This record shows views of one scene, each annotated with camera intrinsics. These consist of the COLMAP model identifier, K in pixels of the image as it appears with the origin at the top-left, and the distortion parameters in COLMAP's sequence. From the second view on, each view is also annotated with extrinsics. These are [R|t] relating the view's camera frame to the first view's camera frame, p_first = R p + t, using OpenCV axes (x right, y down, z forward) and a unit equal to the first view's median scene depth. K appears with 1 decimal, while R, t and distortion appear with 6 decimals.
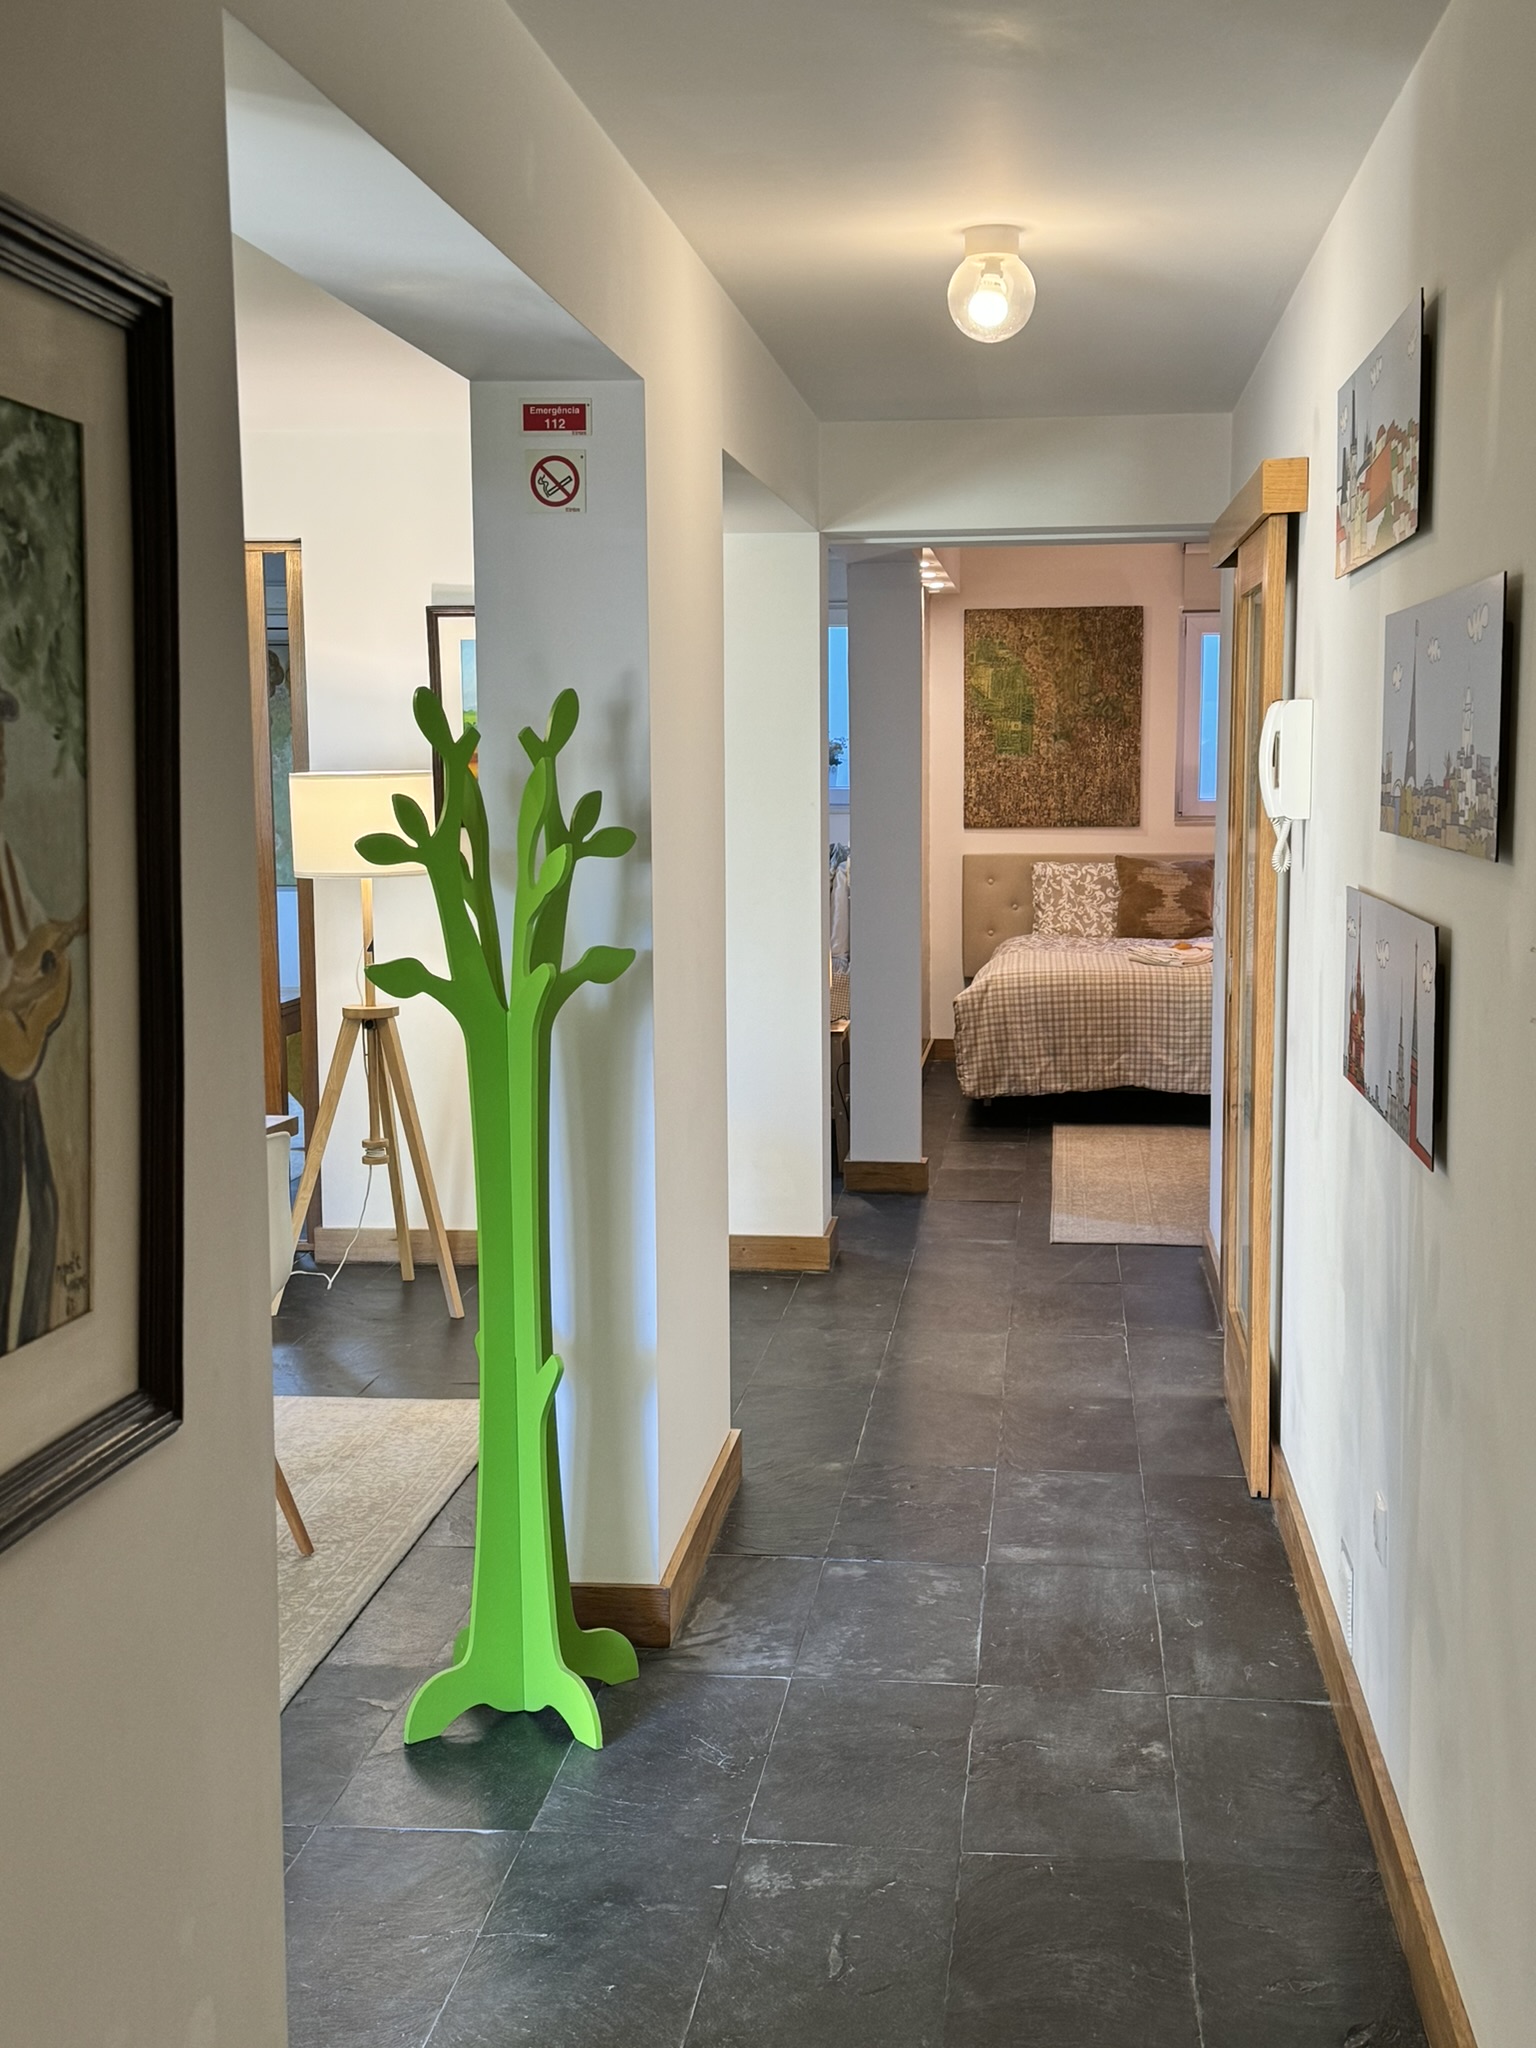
lens RADIAL K [[2470.0, 0, 768.0], [0, 2470.0, 1024.0], [0, 0, 1]] dist [0.147719, 0.000960]
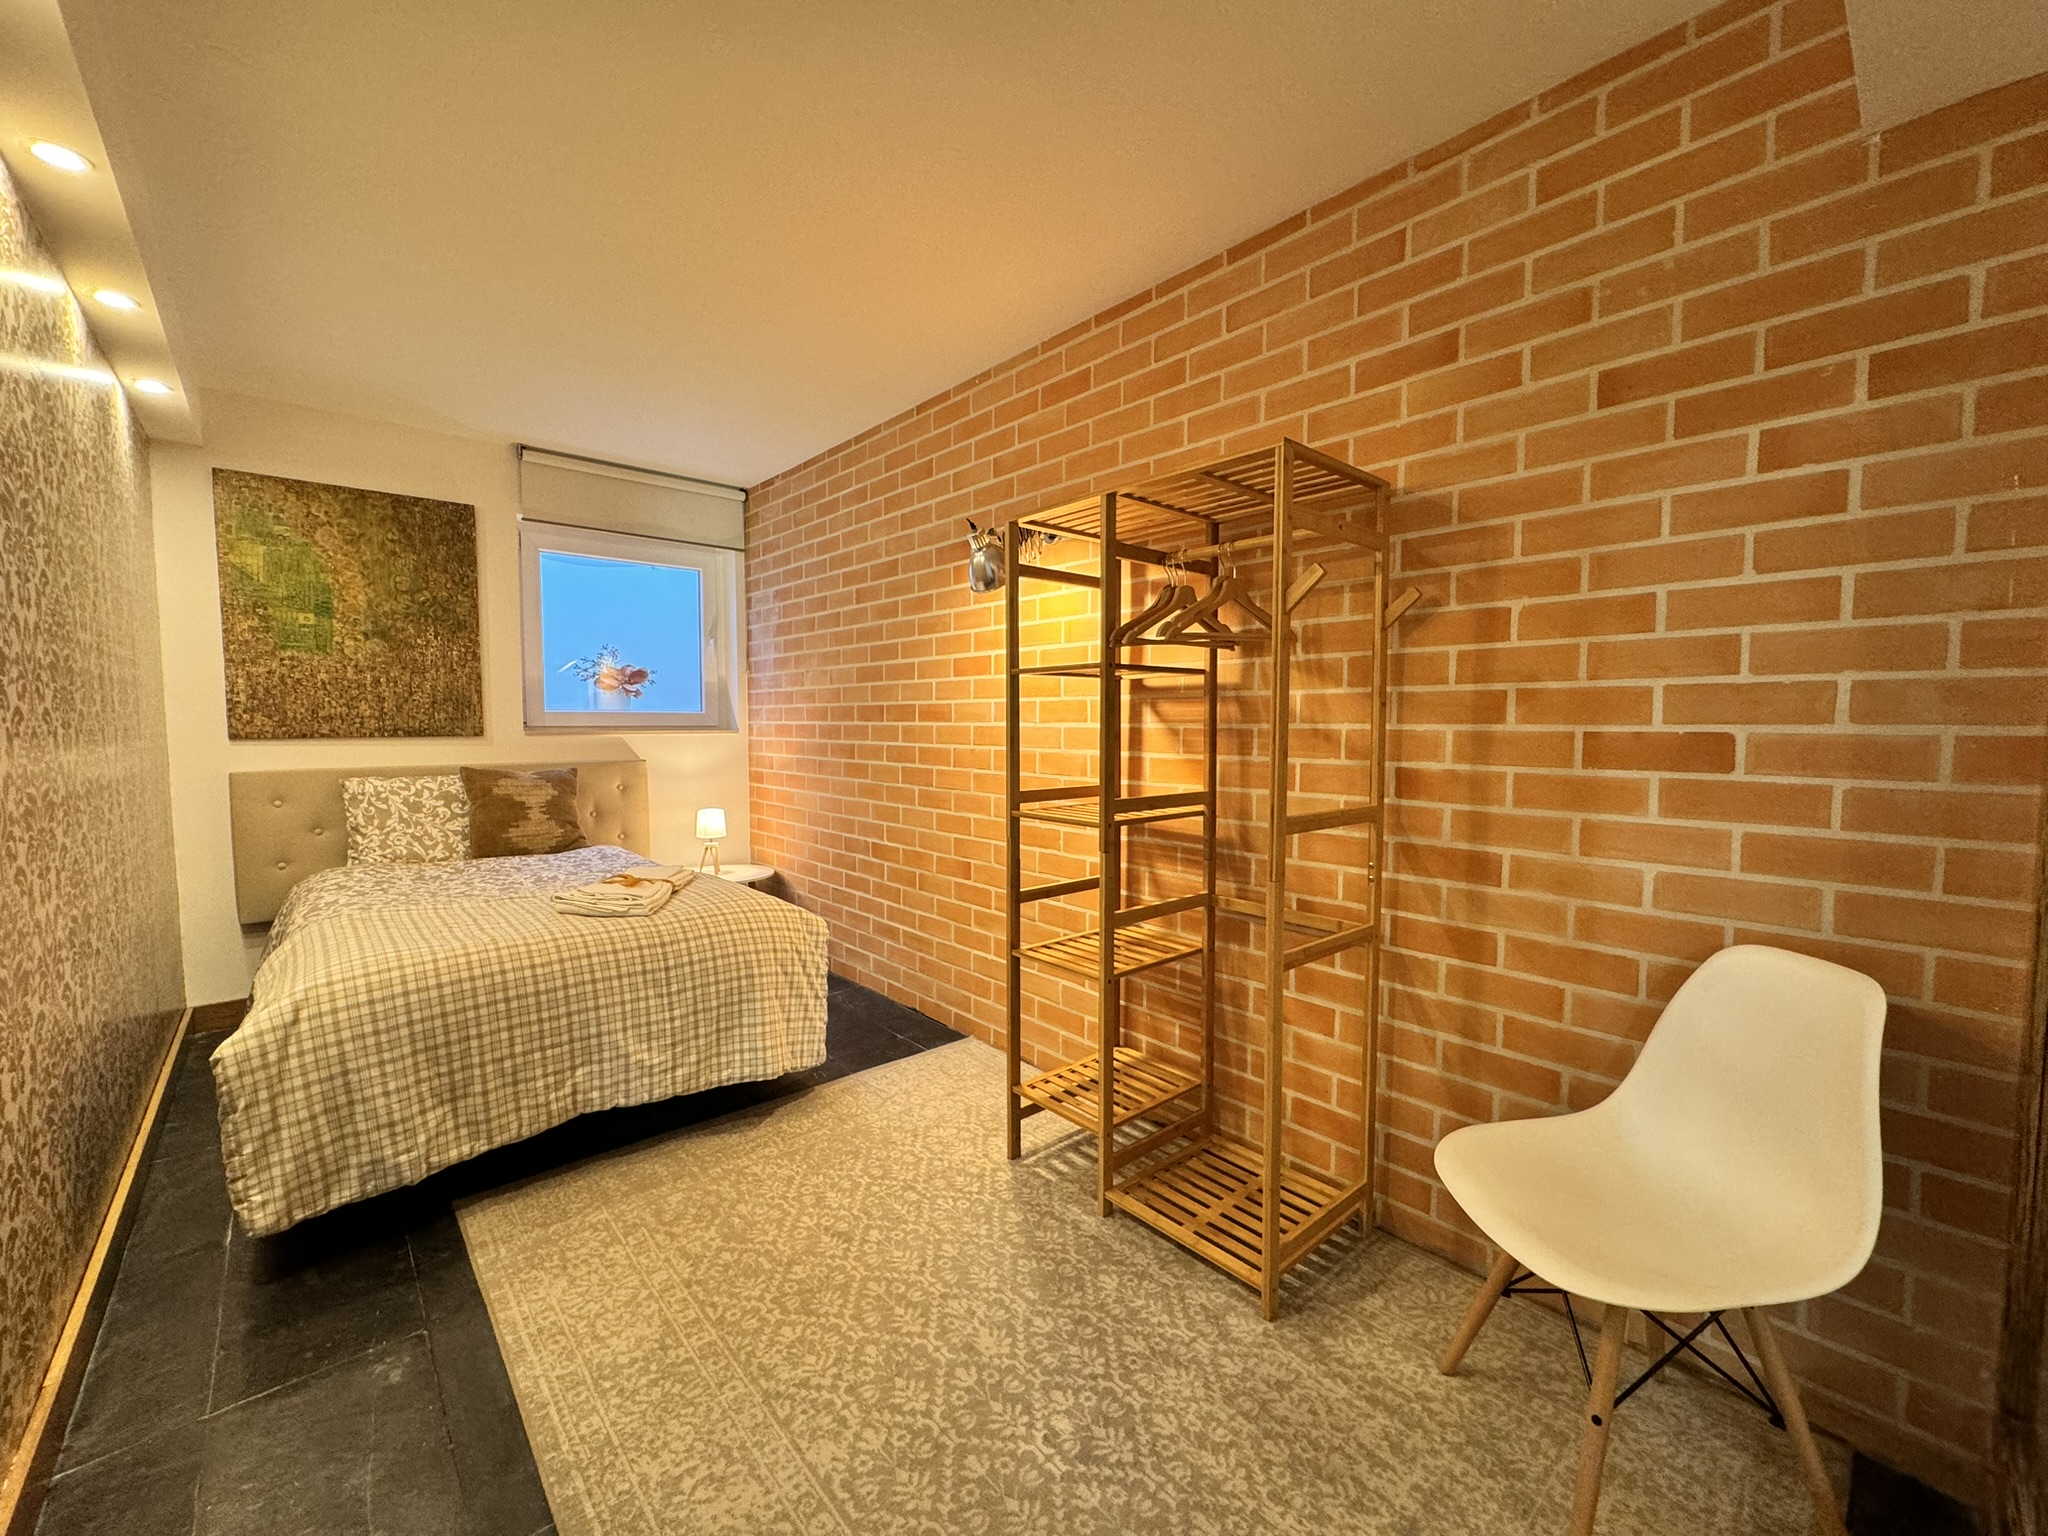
lens RADIAL K [[814.1, 0, 1024.0], [0, 814.1, 768.0], [0, 0, 1]] dist [-0.002104, -0.000297]
pose [[0.662124, -0.038011, 0.748430, 0.053317], [0.080483, 0.996543, -0.020589, -0.044584], [-0.745060, 0.073868, 0.662894, 0.644315]]
